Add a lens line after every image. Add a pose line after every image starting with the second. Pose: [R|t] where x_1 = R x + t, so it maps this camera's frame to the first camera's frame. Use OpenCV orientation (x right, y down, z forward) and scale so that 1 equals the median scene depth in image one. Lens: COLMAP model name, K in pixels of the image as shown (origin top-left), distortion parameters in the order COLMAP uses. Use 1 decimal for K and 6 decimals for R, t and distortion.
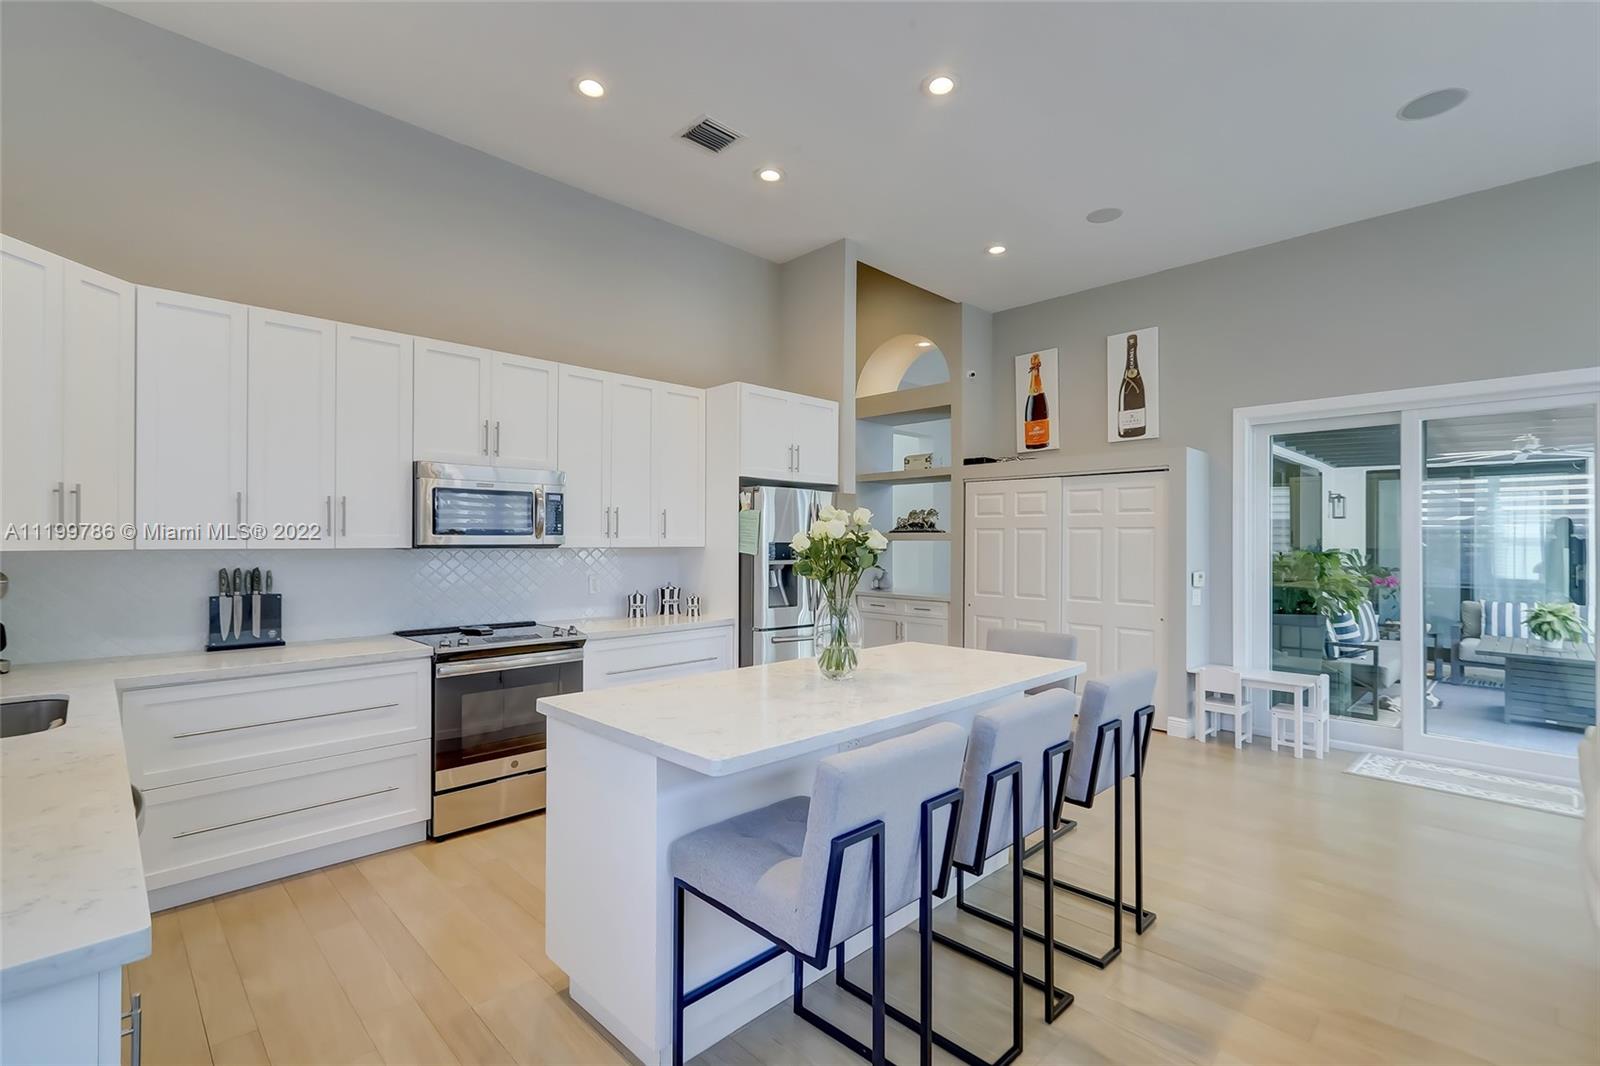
lens RADIAL K [[722.9, 0, 802.8], [0, 722.9, 533.3], [0, 0, 1]] dist [-0.003524, 0.003959]
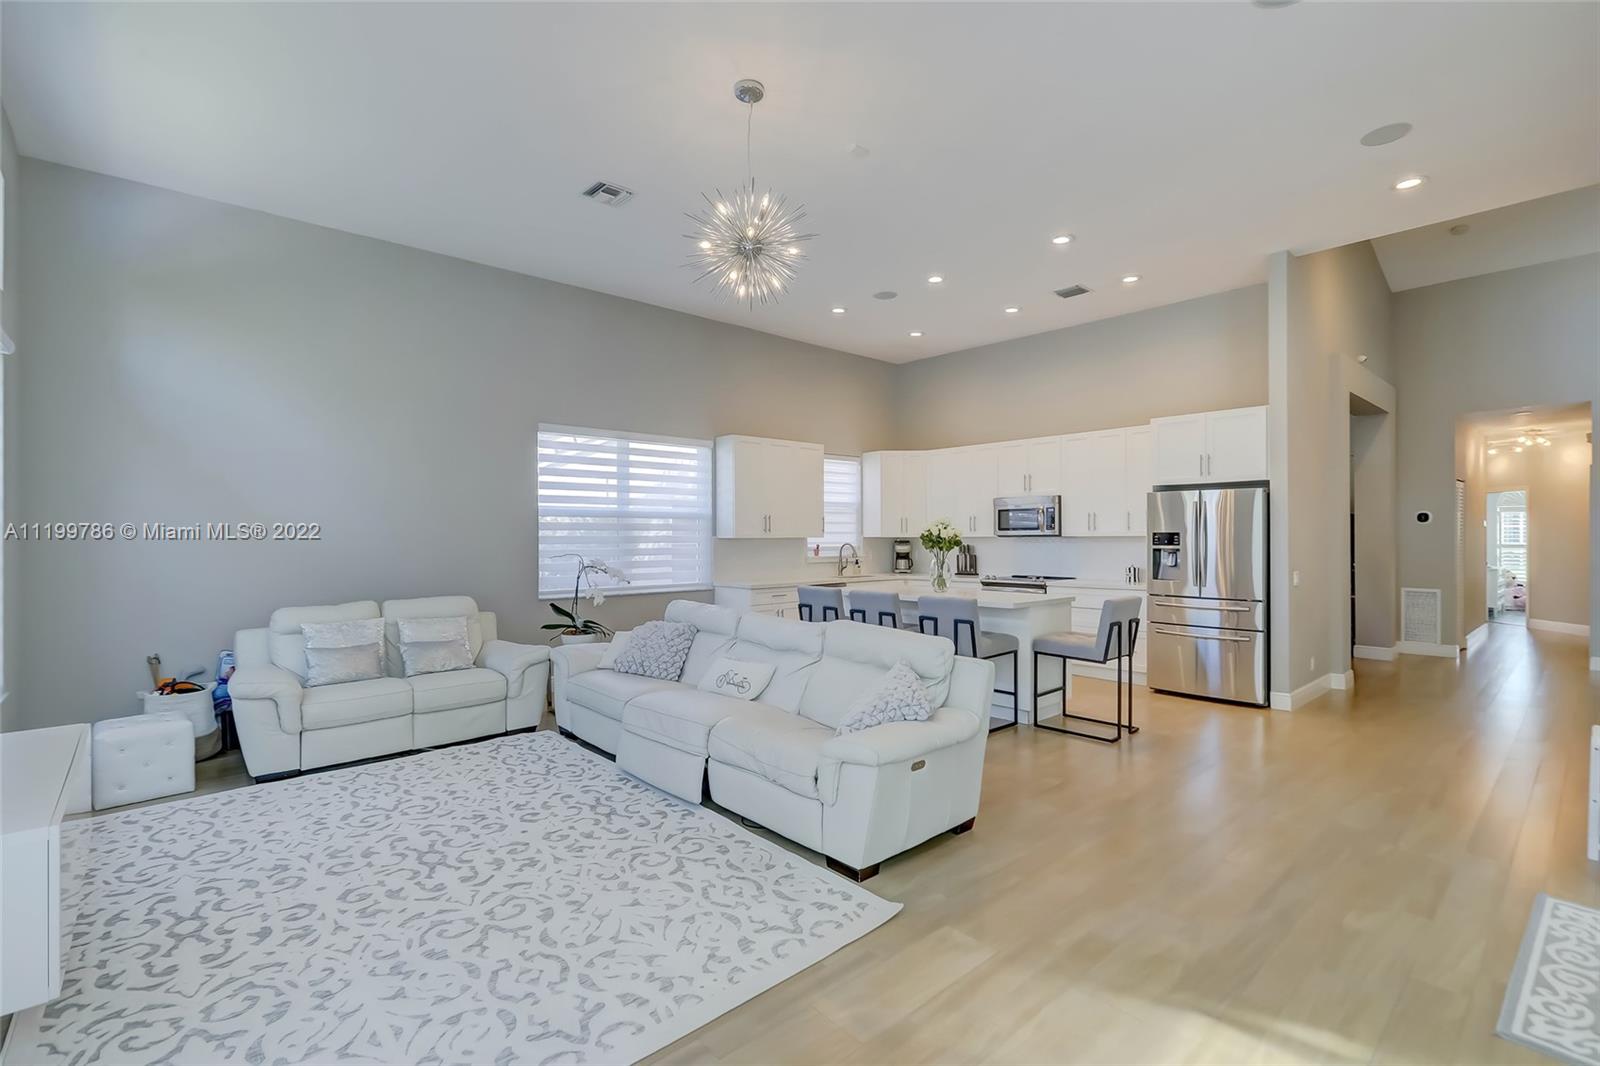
lens RADIAL K [[722.9, 0, 800.5], [0, 722.9, 536.5], [0, 0, 1]] dist [-0.003524, 0.003959]
pose [[-0.055734, -0.002233, -0.998443, 1.330602], [0.015245, 0.999879, -0.003087, 0.013514], [0.998329, -0.015394, -0.055694, 0.386761]]
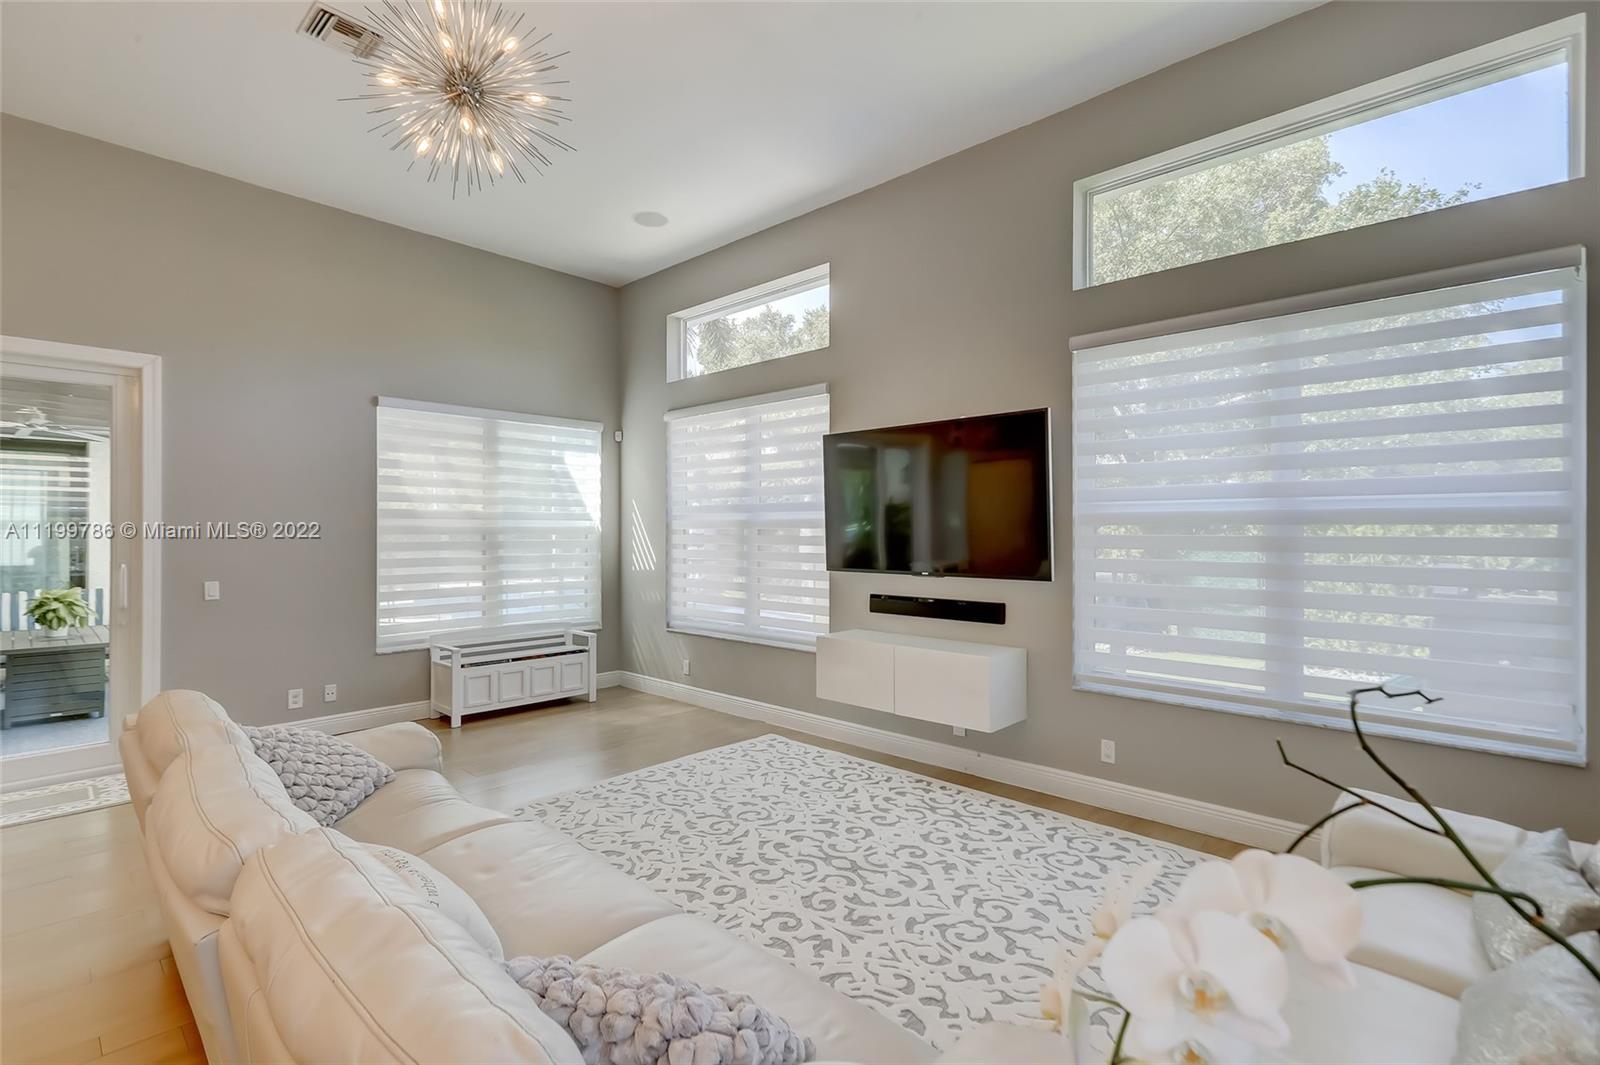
lens RADIAL K [[735.2, 0, 805.8], [0, 735.2, 532.1], [0, 0, 1]] dist [-0.001574, 0.003596]
pose [[-0.038577, -0.007326, 0.999229, 0.038167], [-0.014809, 0.999867, 0.006759, 0.000127], [-0.999146, -0.014537, -0.038681, 0.070789]]
